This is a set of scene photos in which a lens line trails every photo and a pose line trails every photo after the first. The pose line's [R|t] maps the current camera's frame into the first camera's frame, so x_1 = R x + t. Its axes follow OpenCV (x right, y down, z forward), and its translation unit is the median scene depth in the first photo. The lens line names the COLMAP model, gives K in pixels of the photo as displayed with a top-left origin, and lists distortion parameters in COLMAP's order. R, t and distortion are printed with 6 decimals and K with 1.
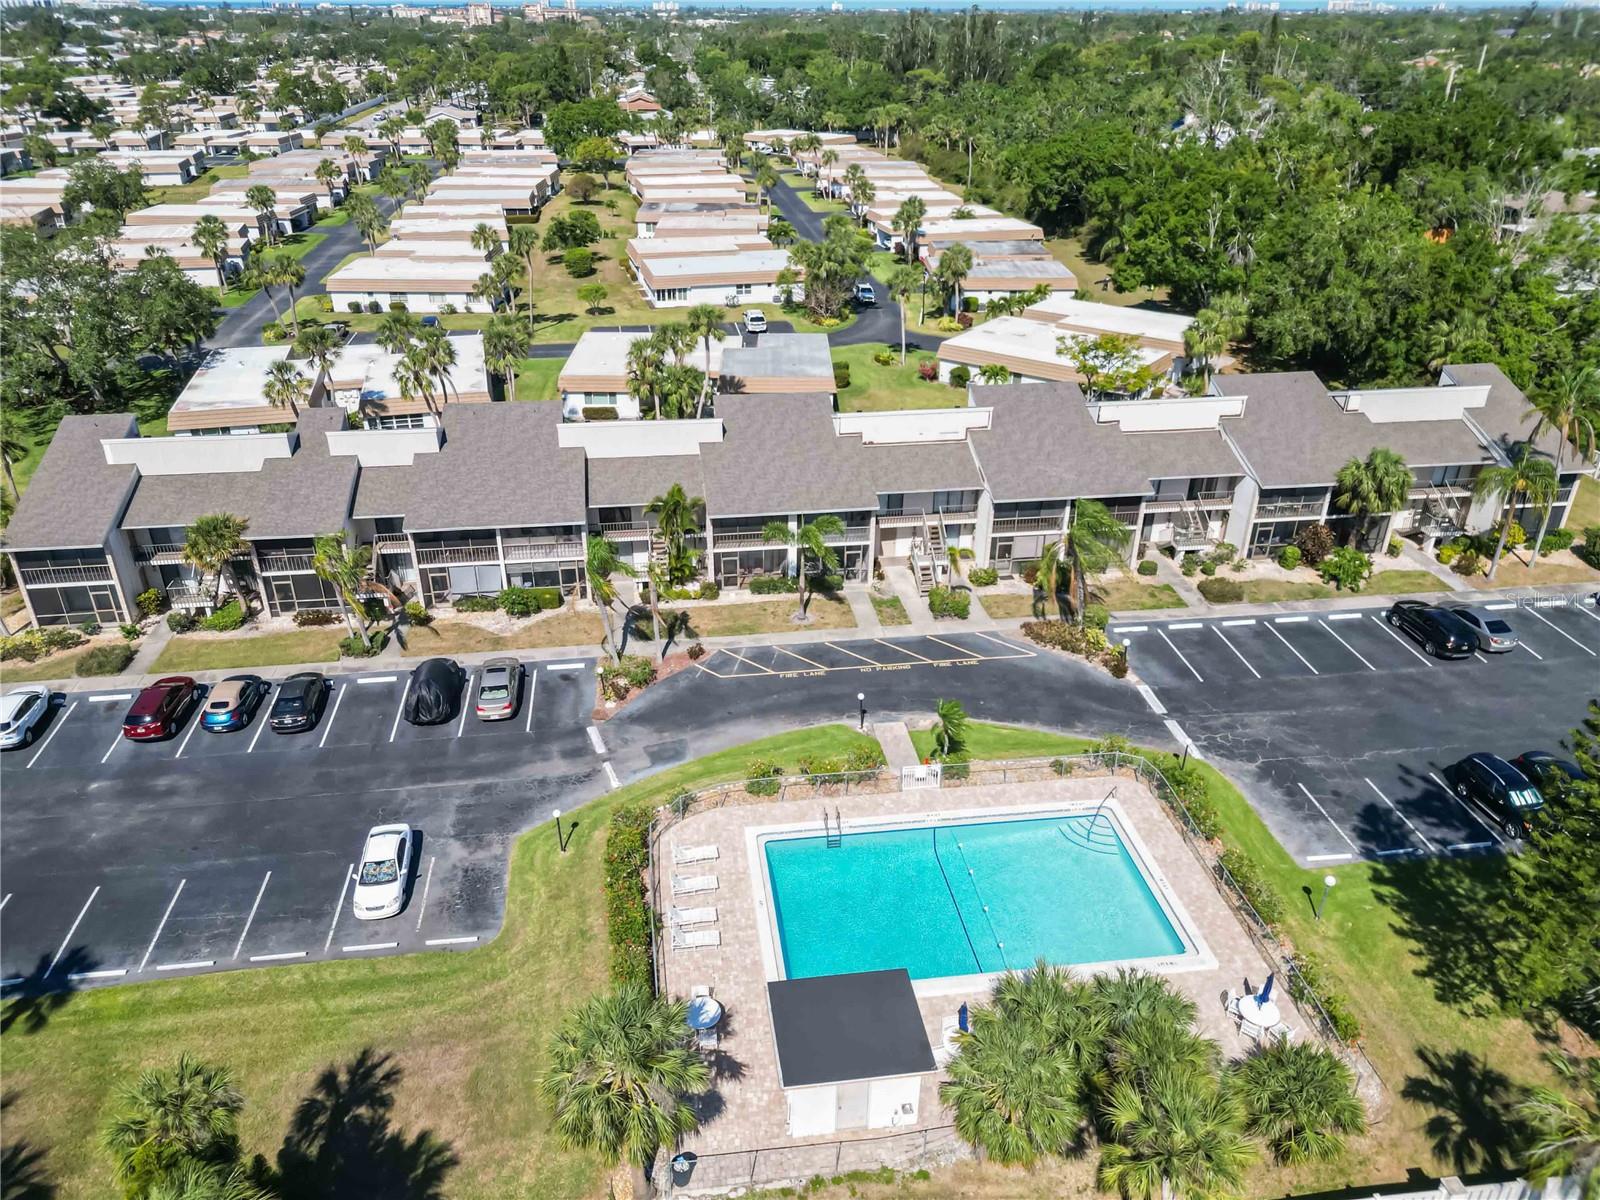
lens RADIAL K [[1120.5, 0, 795.0], [0, 1120.5, 595.7], [0, 0, 1]] dist [0.067593, -0.063700]
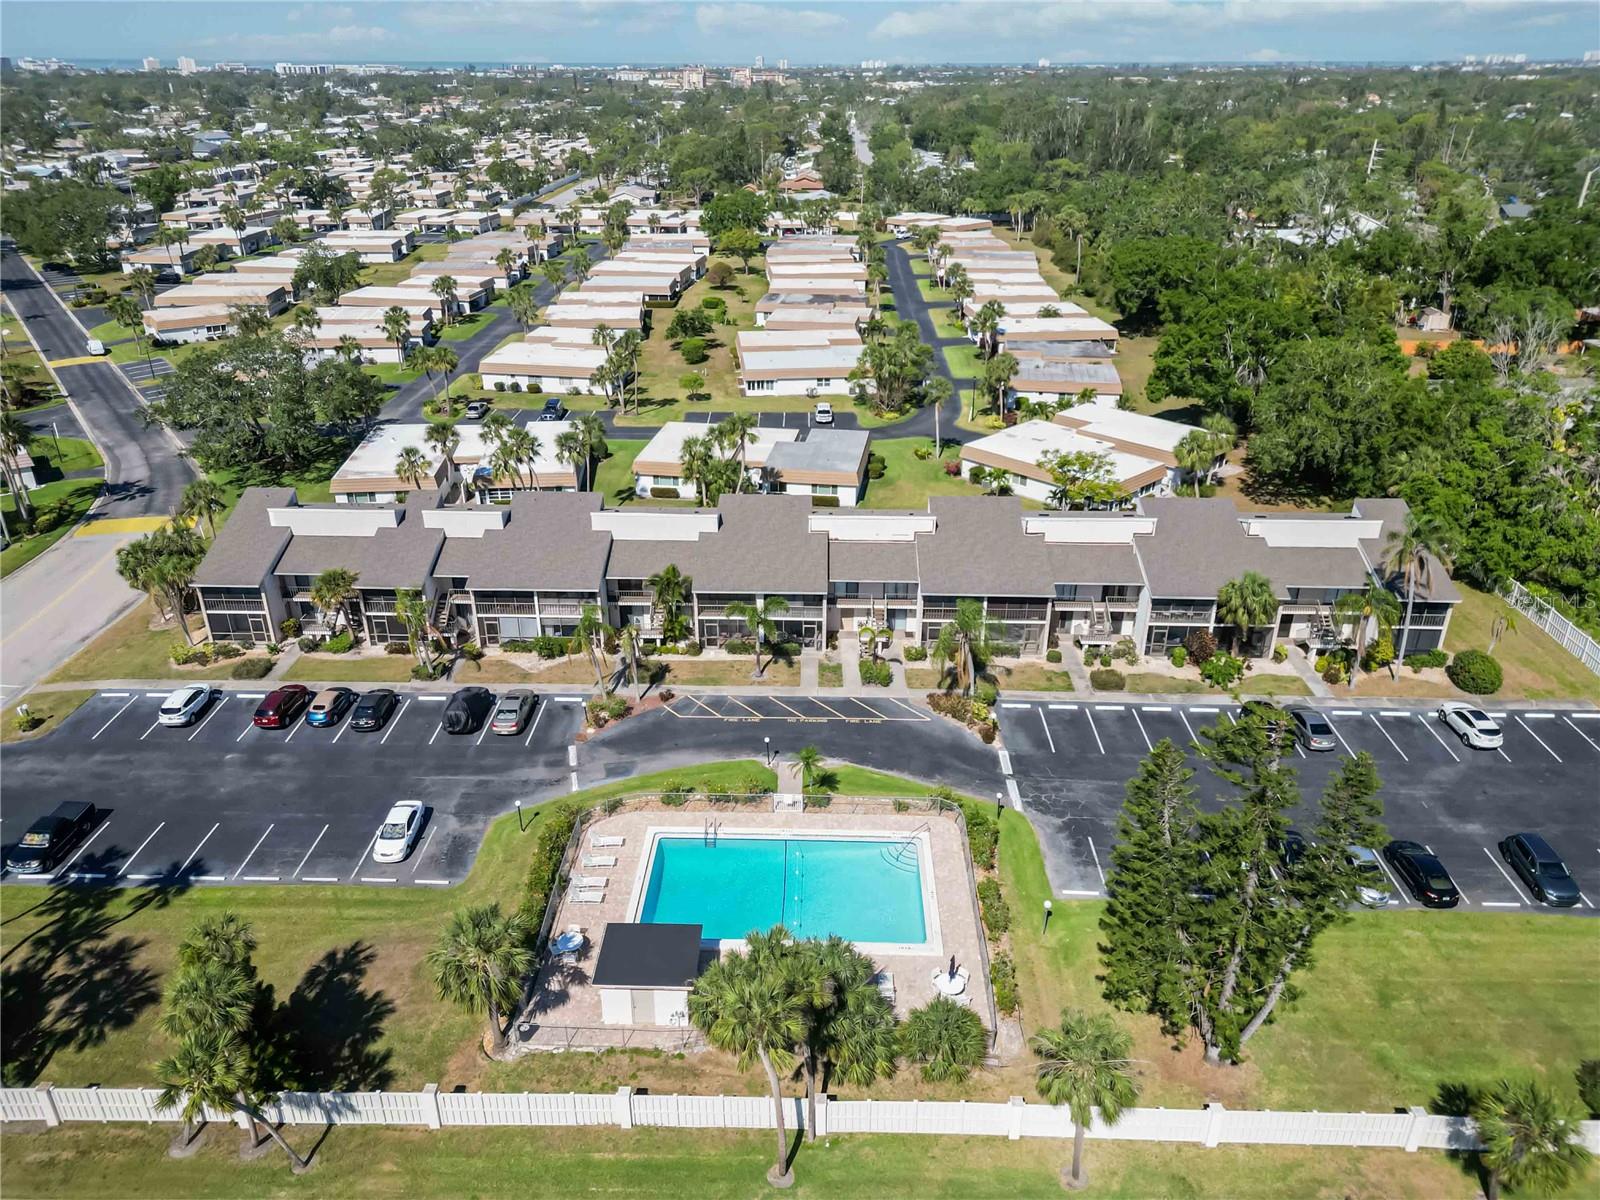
lens RADIAL K [[1120.5, 0, 795.0], [0, 1120.5, 595.7], [0, 0, 1]] dist [0.067593, -0.063700]
pose [[0.986220, 0.066489, -0.151493, 0.220853], [-0.072308, 0.996829, -0.033224, -0.029873], [0.148803, 0.043721, 0.987900, -0.240635]]
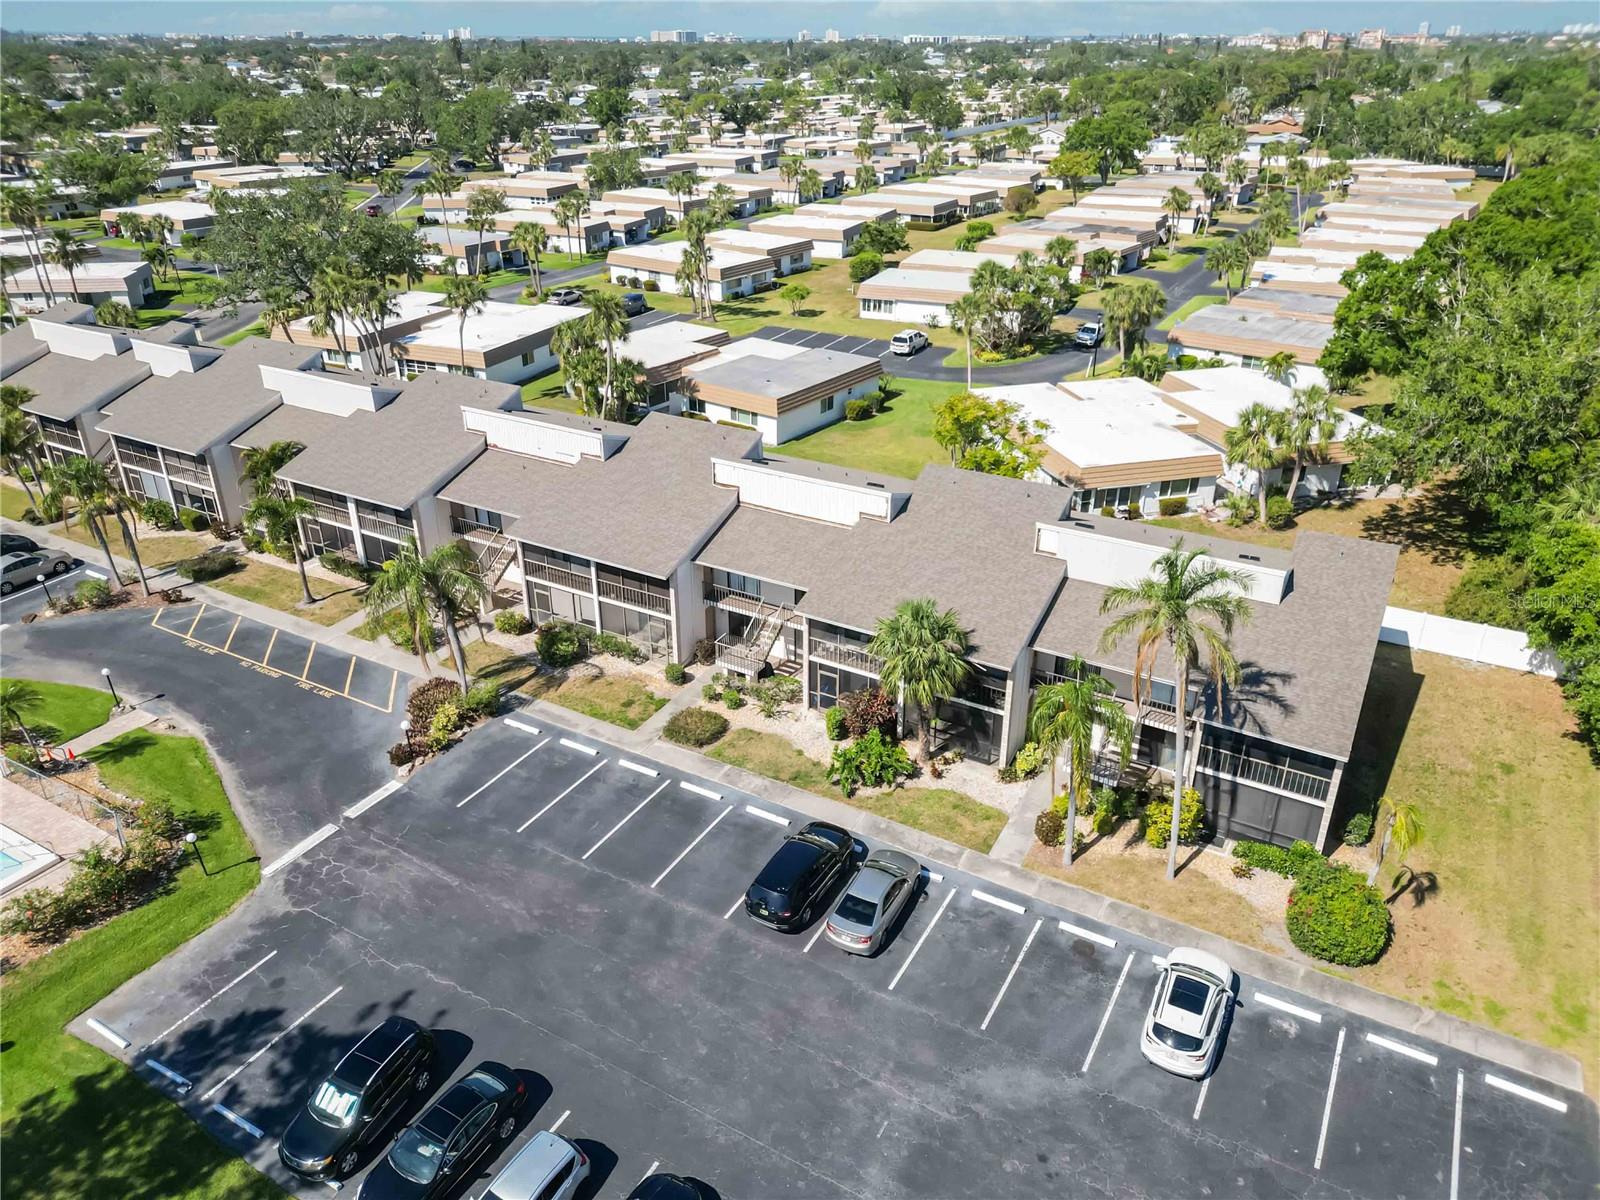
lens RADIAL K [[1120.5, 0, 795.0], [0, 1120.5, 595.7], [0, 0, 1]] dist [0.067593, -0.063700]
pose [[0.788560, 0.268253, -0.553366, 0.802990], [-0.280048, 0.957768, 0.065219, -0.151914], [0.547491, 0.103539, 0.830381, 0.410452]]
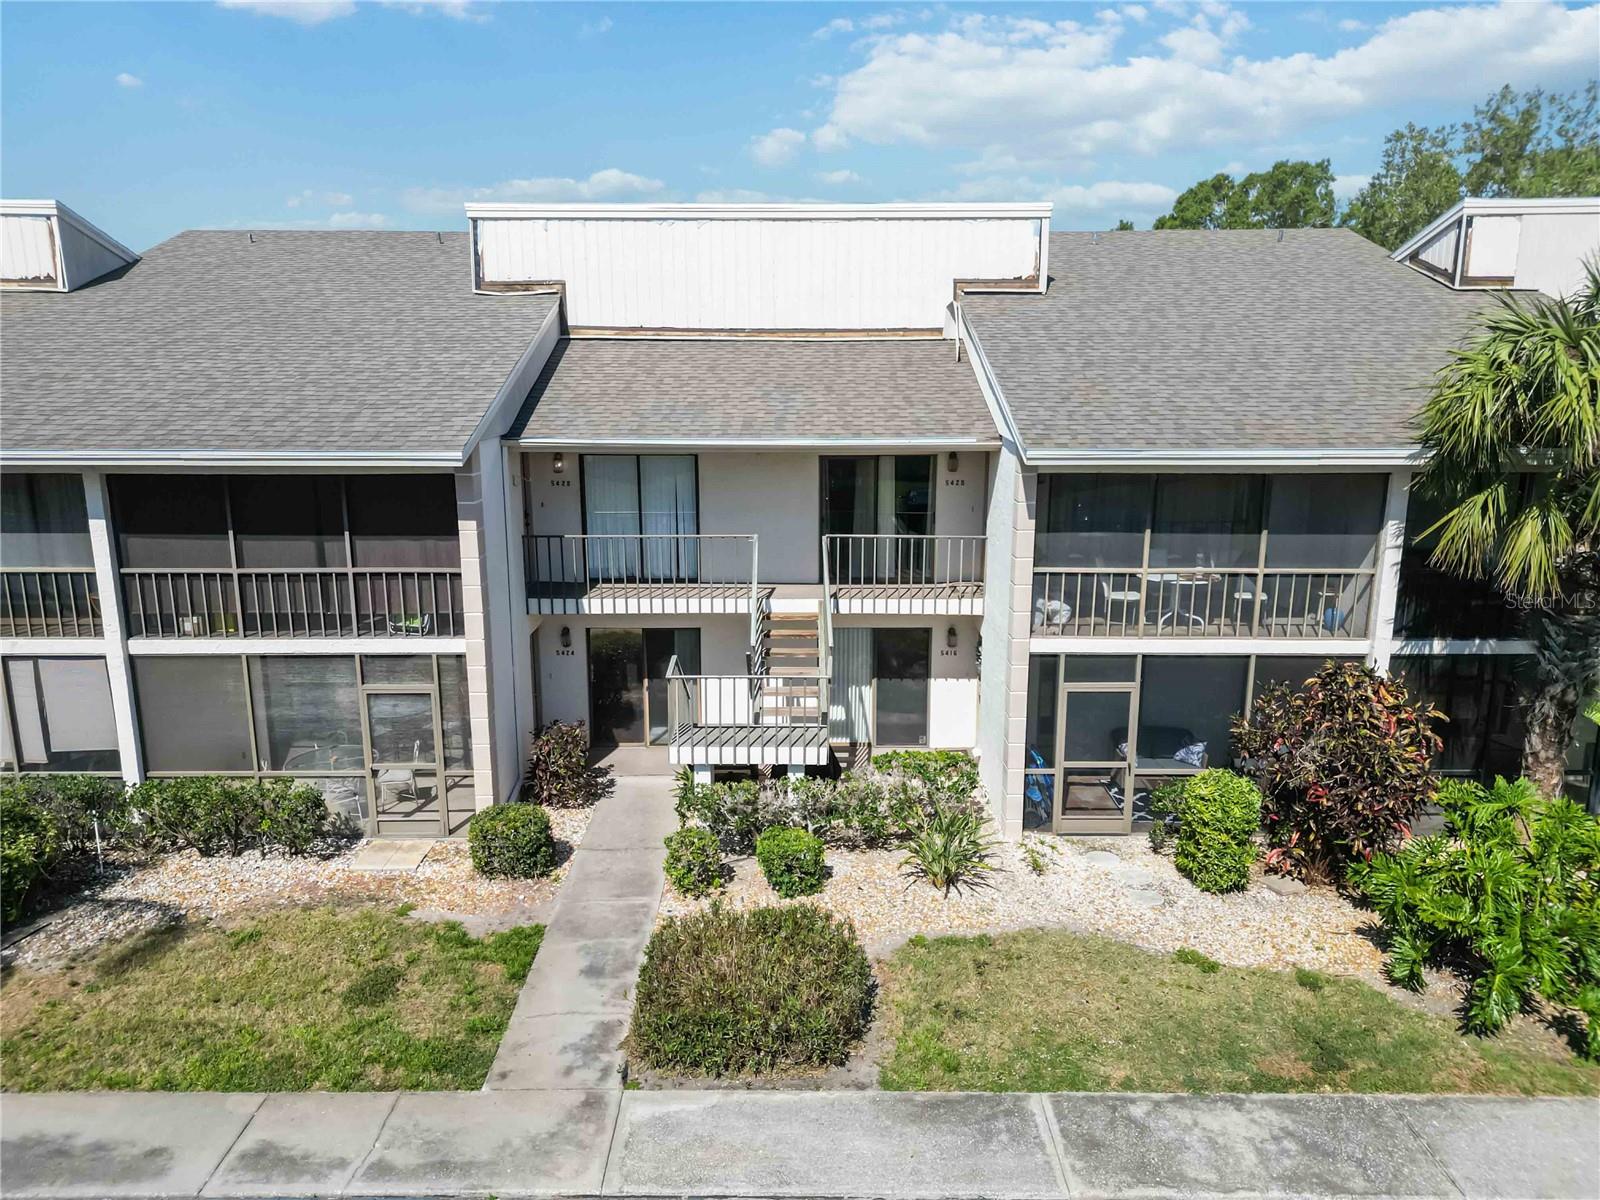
lens RADIAL K [[1121.1, 0, 795.7], [0, 1121.1, 602.8], [0, 0, 1]] dist [0.058535, -0.055253]
pose [[0.990129, 0.024810, -0.137944, 0.400837], [-0.060193, 0.964093, -0.258655, -0.016478], [0.126573, 0.264405, 0.956070, 0.810205]]
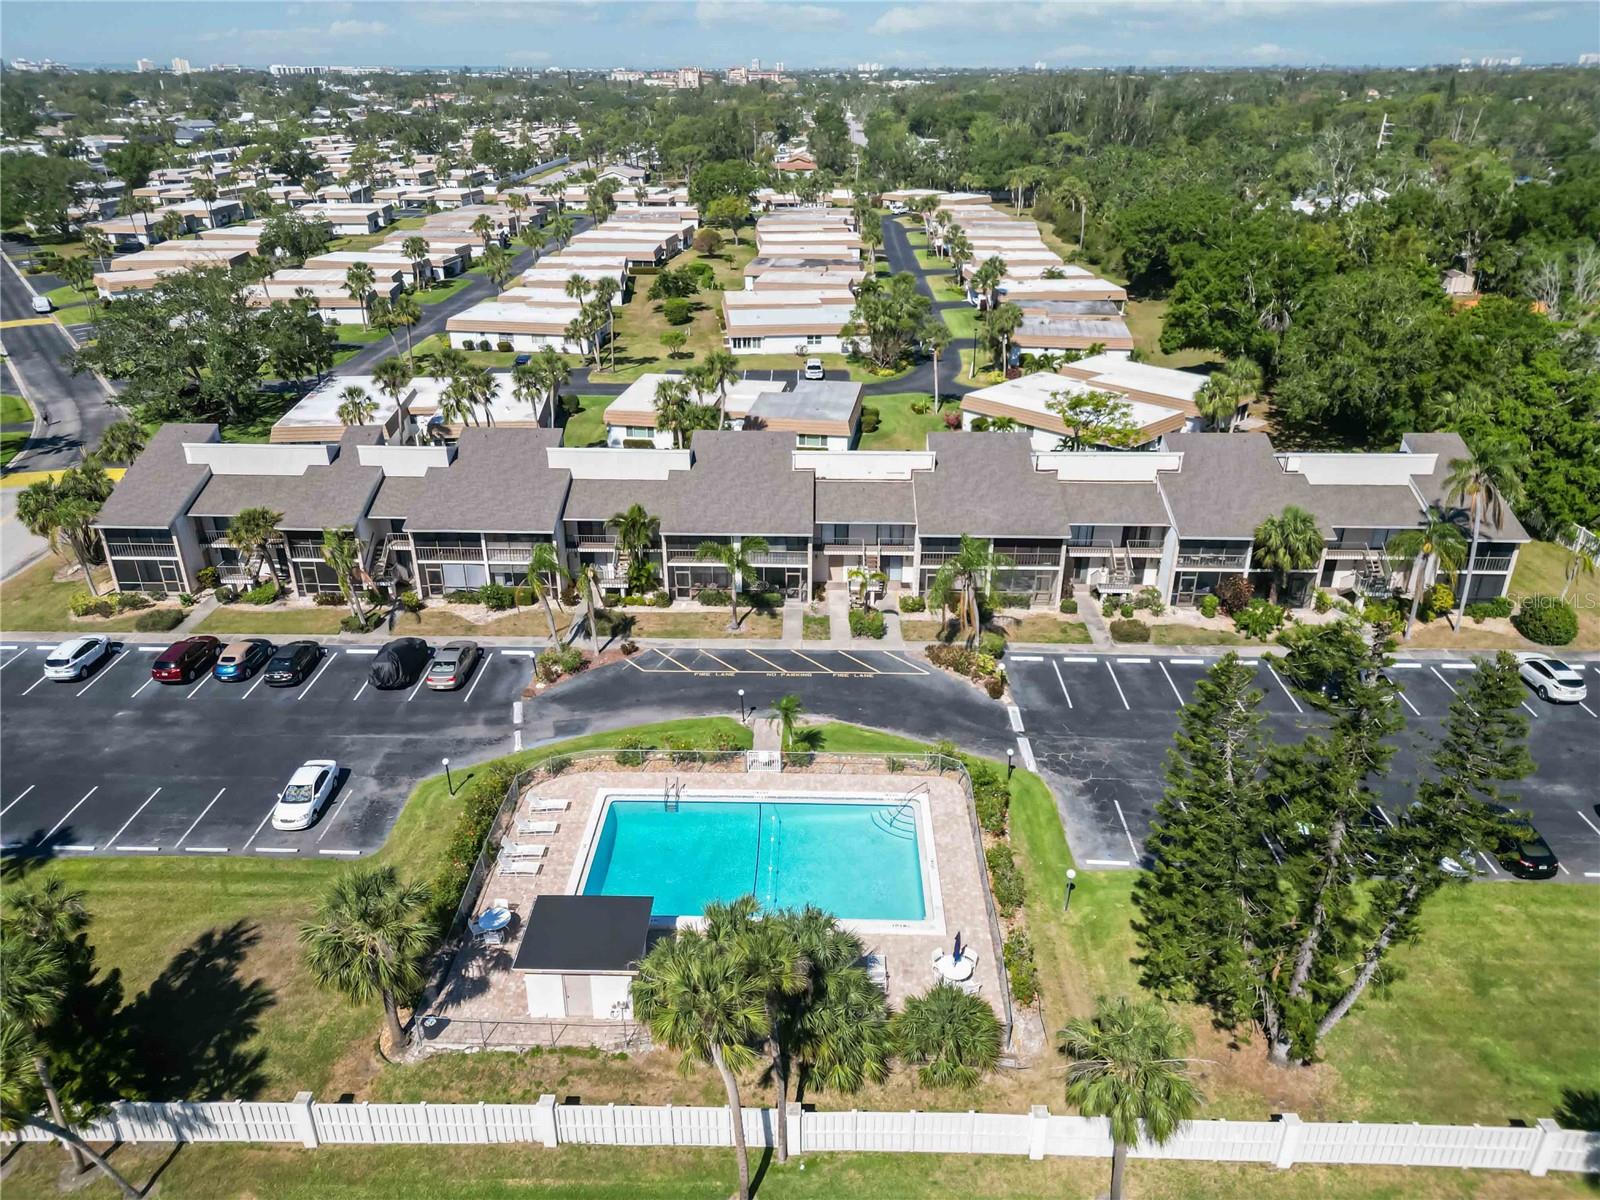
lens RADIAL K [[1120.5, 0, 795.0], [0, 1120.5, 595.7], [0, 0, 1]] dist [0.067593, -0.063700]
pose [[0.986677, 0.064900, -0.149189, 0.218599], [-0.071127, 0.996789, -0.036782, 0.023318], [0.146323, 0.046903, 0.988124, -0.098159]]
